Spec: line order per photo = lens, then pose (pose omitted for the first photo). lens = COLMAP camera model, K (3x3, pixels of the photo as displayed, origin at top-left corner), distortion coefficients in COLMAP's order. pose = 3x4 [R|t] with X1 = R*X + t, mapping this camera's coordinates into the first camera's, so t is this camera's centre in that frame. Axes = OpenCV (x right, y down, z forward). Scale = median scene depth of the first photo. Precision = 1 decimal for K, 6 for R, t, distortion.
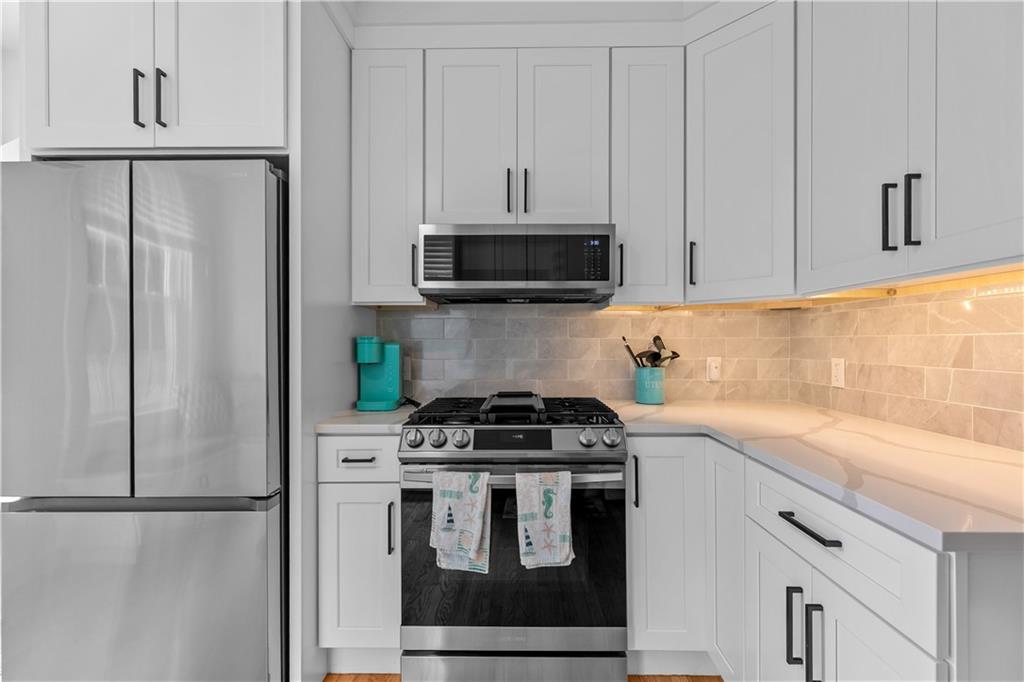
lens RADIAL K [[452.7, 0, 514.2], [0, 452.7, 341.2], [0, 0, 1]] dist [0.014355, 0.000046]
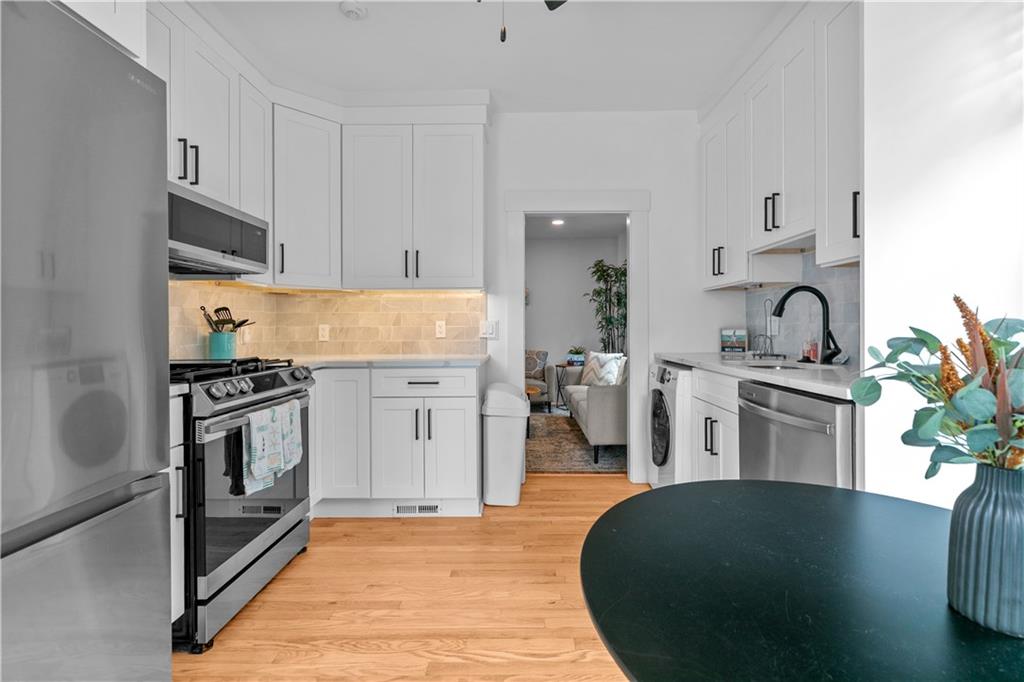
lens RADIAL K [[452.7, 0, 513.2], [0, 452.7, 337.4], [0, 0, 1]] dist [0.014355, 0.000046]
pose [[0.025336, -0.020723, 0.999464, -1.226333], [-0.003894, 0.999775, 0.020829, 0.056100], [-0.999671, -0.004419, 0.025250, 0.252112]]
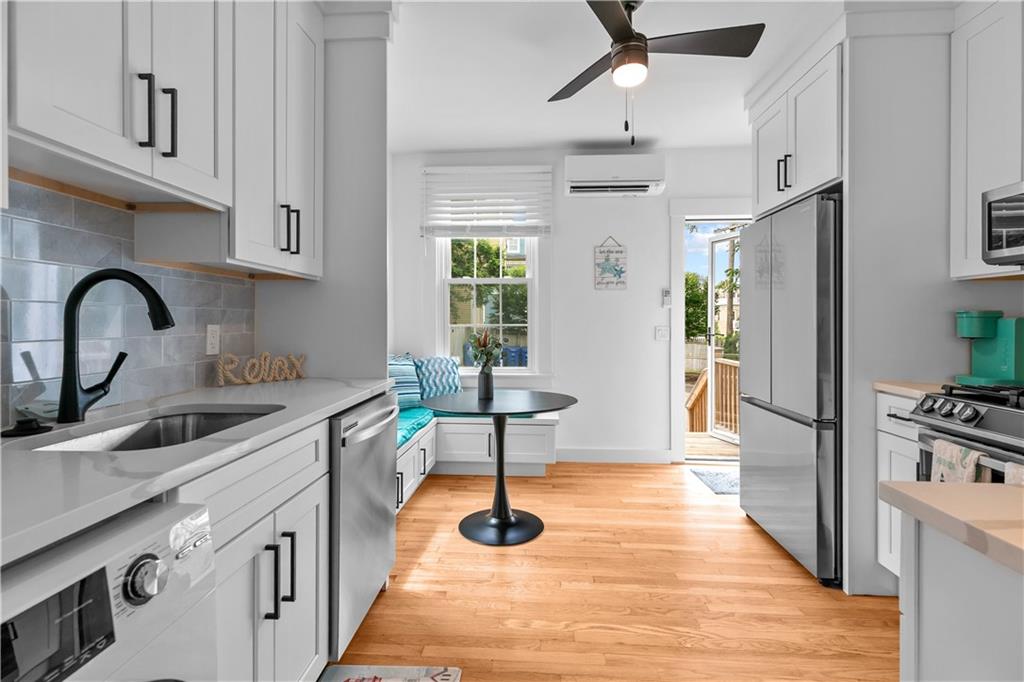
lens RADIAL K [[452.7, 0, 516.3], [0, 452.7, 323.8], [0, 0, 1]] dist [0.014355, 0.000046]
pose [[-0.047646, 0.003296, -0.998859, 0.737173], [-0.000048, 0.999995, 0.003302, 0.015423], [0.998864, 0.000205, -0.047646, 0.064065]]
